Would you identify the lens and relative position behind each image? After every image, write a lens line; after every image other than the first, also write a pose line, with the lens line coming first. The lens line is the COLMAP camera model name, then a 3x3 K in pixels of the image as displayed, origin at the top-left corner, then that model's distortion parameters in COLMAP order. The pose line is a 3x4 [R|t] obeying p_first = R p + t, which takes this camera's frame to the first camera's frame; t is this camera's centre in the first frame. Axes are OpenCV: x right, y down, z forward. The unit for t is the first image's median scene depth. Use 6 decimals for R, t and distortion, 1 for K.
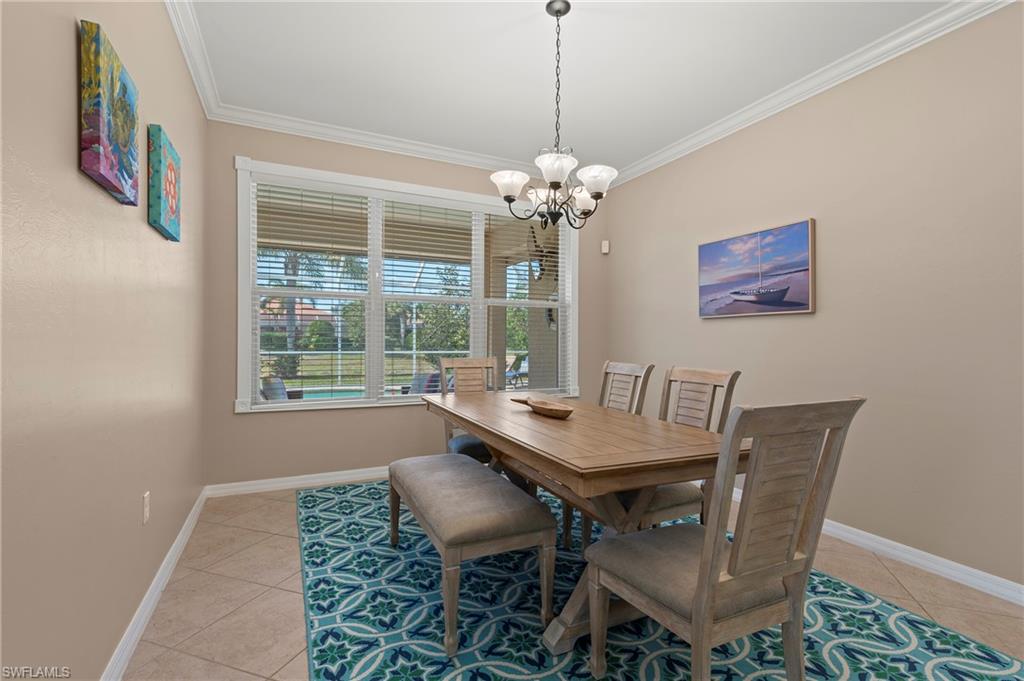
lens RADIAL K [[505.1, 0, 516.5], [0, 505.1, 339.8], [0, 0, 1]] dist [0.009185, 0.001289]
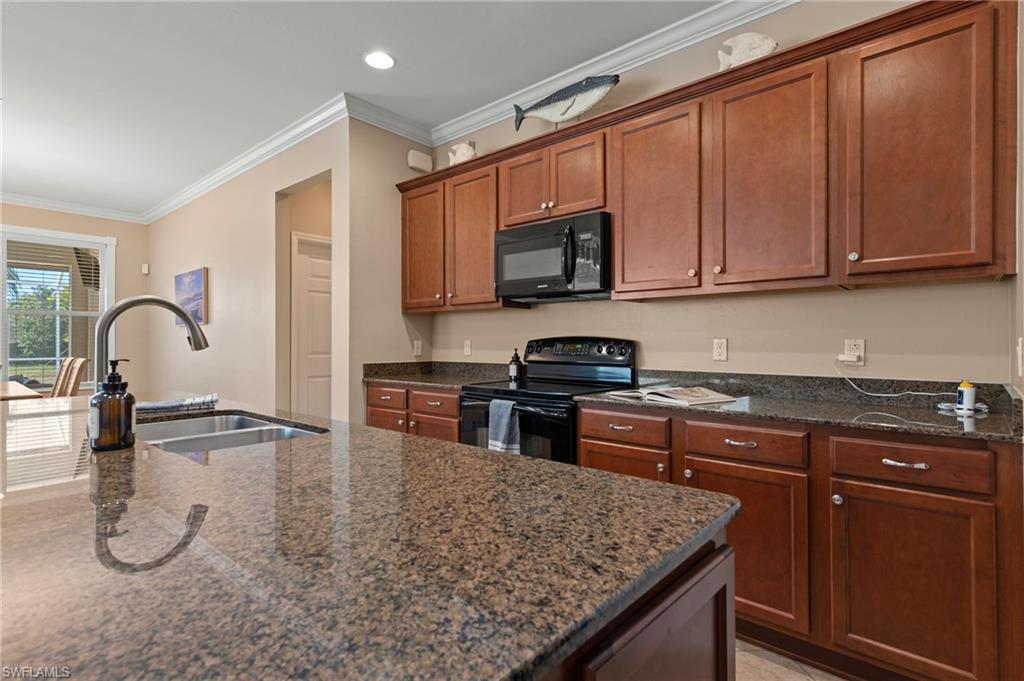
lens RADIAL K [[505.1, 0, 519.4], [0, 505.1, 340.2], [0, 0, 1]] dist [0.009185, 0.001289]
pose [[0.905797, -0.007762, 0.423641, 0.715569], [0.009651, 0.999951, -0.002313, 0.012231], [-0.423602, 0.006184, 0.905827, -0.830228]]
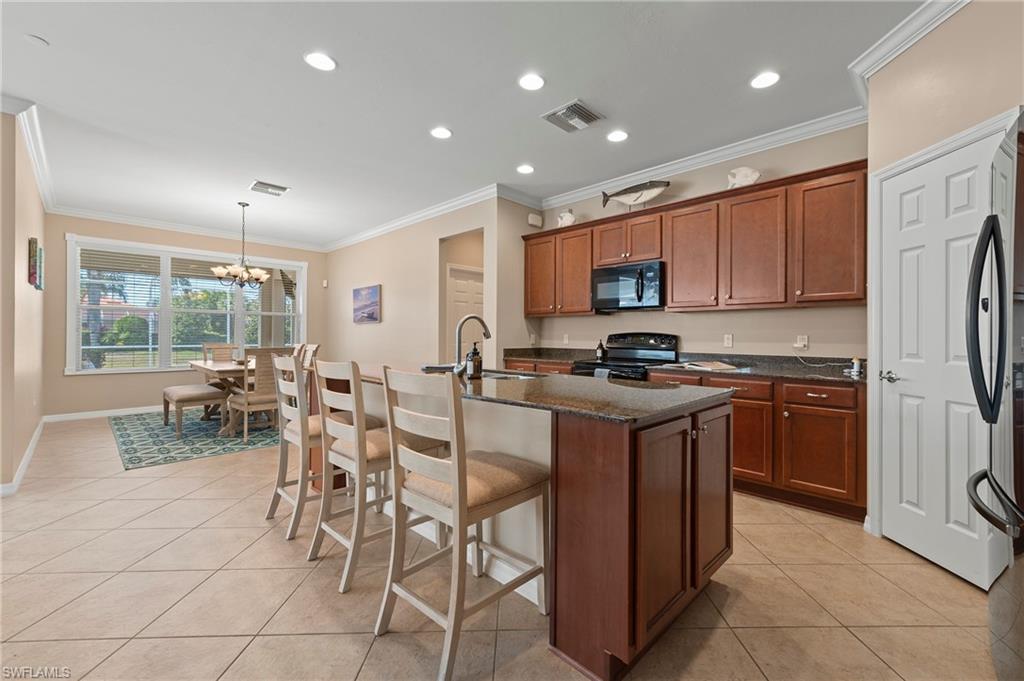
lens RADIAL K [[423.9, 0, 539.1], [0, 423.9, 334.2], [0, 0, 1]] dist [-0.003005, -0.000554]
pose [[0.923629, -0.002775, 0.383277, 0.448774], [0.003542, 0.999993, -0.001295, 0.010166], [-0.383271, 0.002554, 0.923633, -1.083215]]
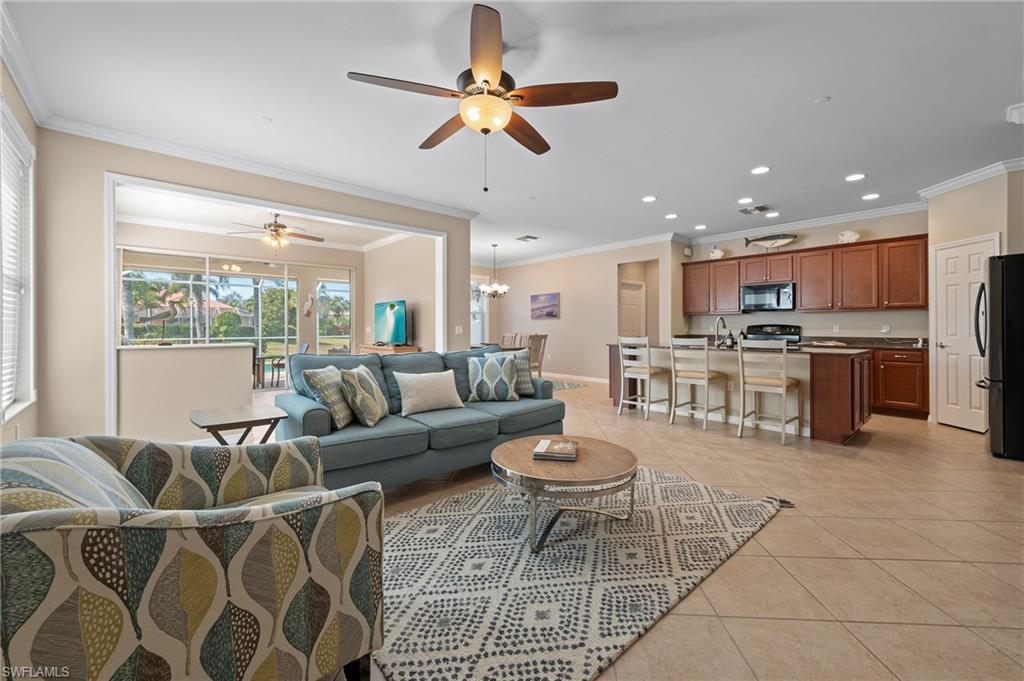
lens RADIAL K [[407.9, 0, 525.3], [0, 407.9, 325.2], [0, 0, 1]] dist [-0.000248, -0.001017]
pose [[0.954677, -0.009926, 0.297479, -0.465539], [0.010989, 0.999938, -0.001902, -0.000405], [-0.297442, 0.005085, 0.954726, -1.539483]]
